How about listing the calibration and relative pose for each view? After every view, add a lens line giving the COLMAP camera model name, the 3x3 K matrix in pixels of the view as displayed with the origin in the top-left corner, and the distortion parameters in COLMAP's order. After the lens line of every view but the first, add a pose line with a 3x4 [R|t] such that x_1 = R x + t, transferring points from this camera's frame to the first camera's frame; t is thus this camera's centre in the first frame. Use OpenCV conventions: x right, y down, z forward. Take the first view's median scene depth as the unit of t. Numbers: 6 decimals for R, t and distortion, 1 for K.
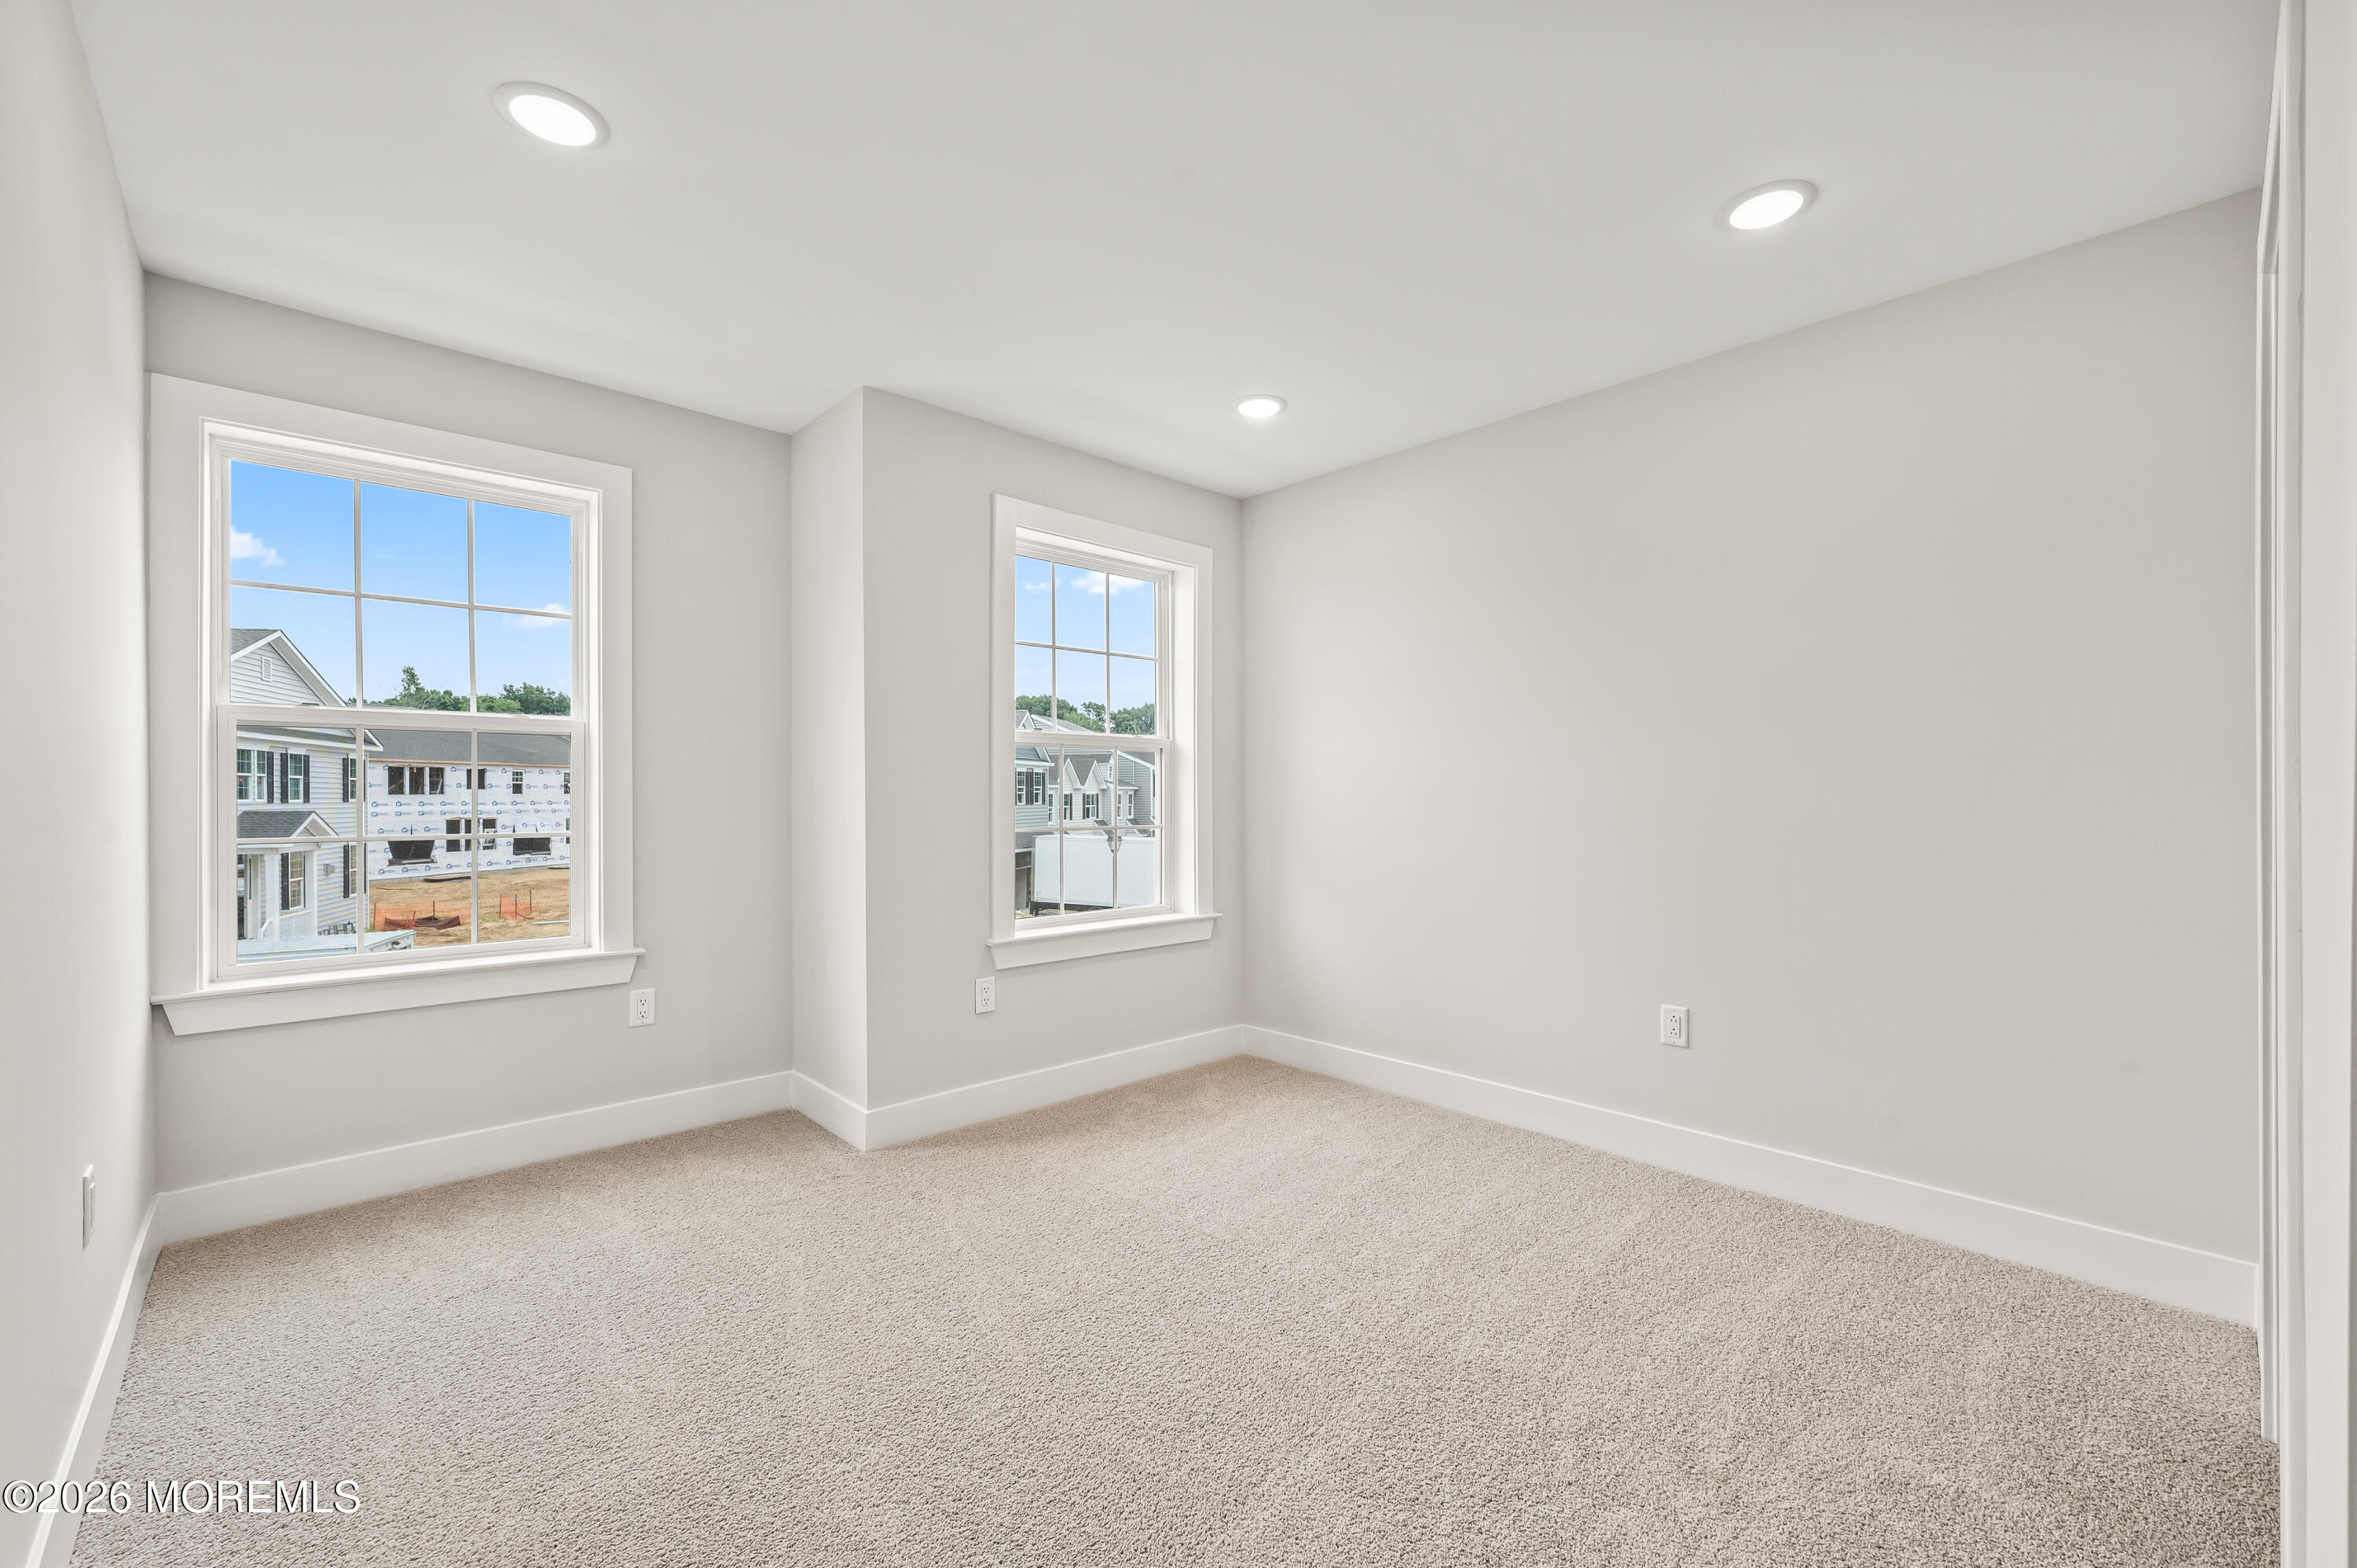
lens RADIAL K [[950.2, 0, 1181.2], [0, 950.2, 793.4], [0, 0, 1]] dist [-0.000860, -0.000077]
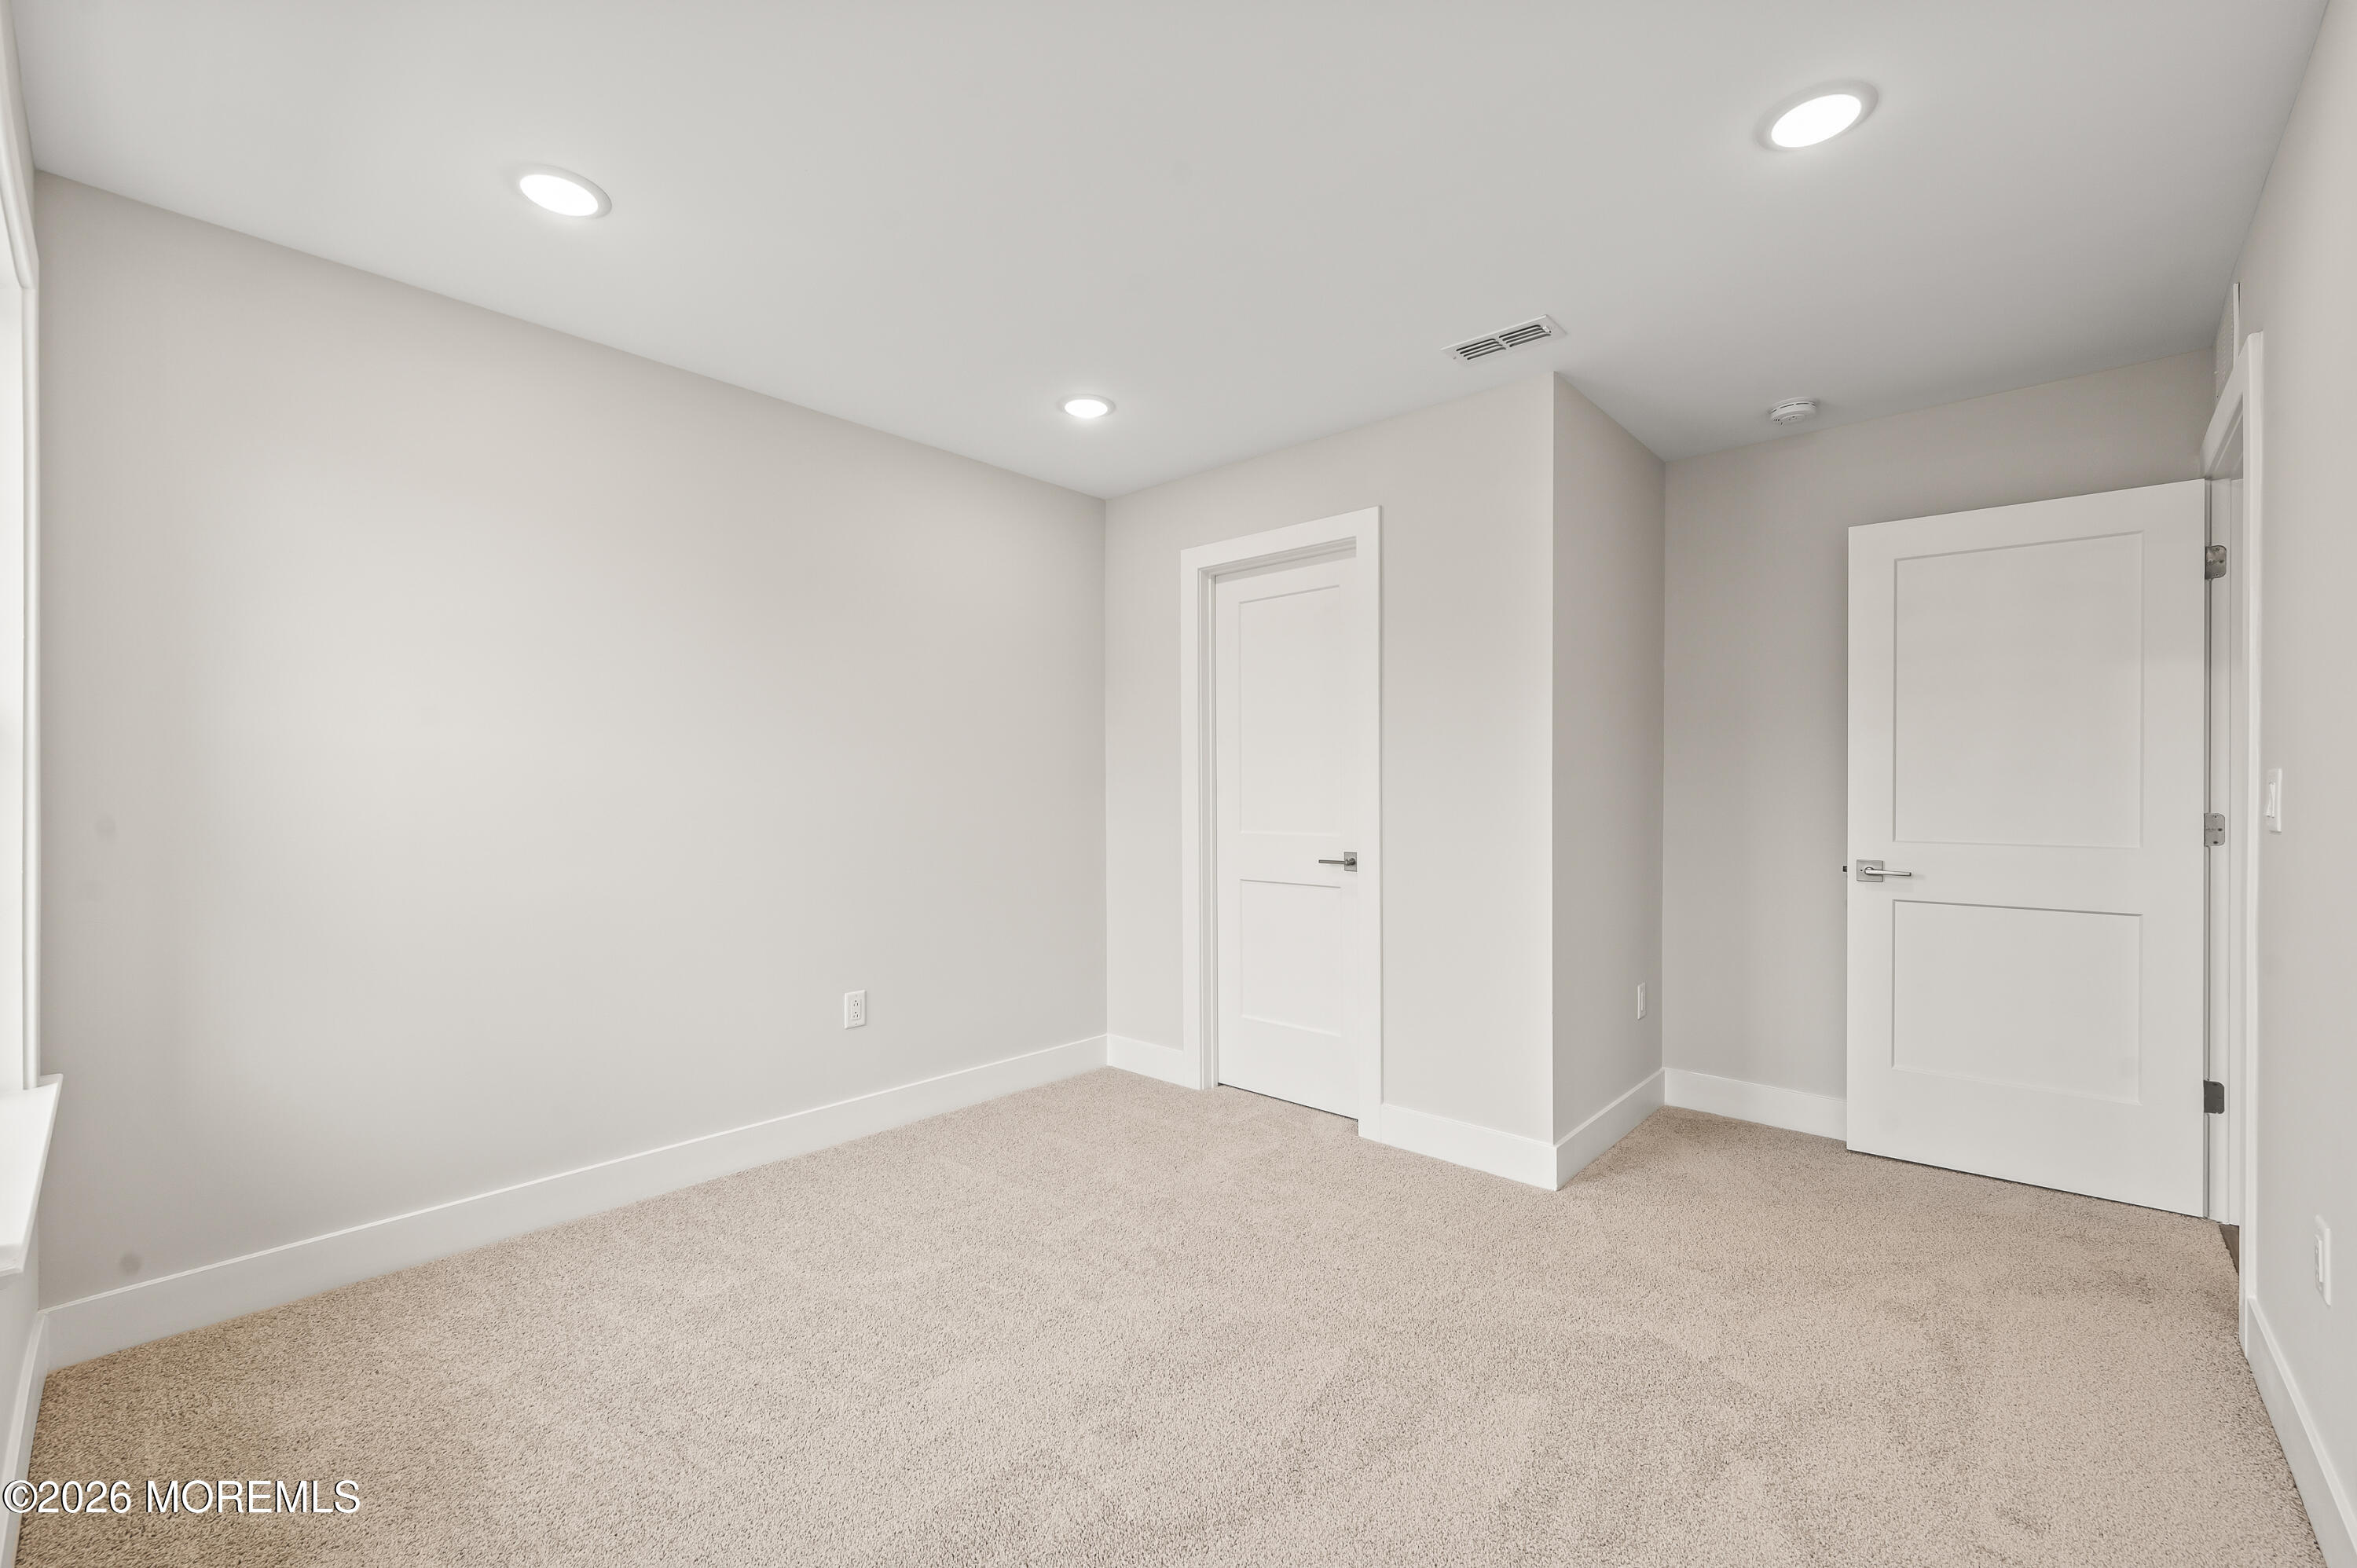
lens RADIAL K [[950.2, 0, 1181.2], [0, 950.2, 793.4], [0, 0, 1]] dist [-0.000860, -0.000077]
pose [[-0.089710, 0.003067, 0.995963, -0.637072], [0.000485, 0.999995, -0.003035, -0.007837], [-0.995968, 0.000211, -0.089711, 0.712448]]
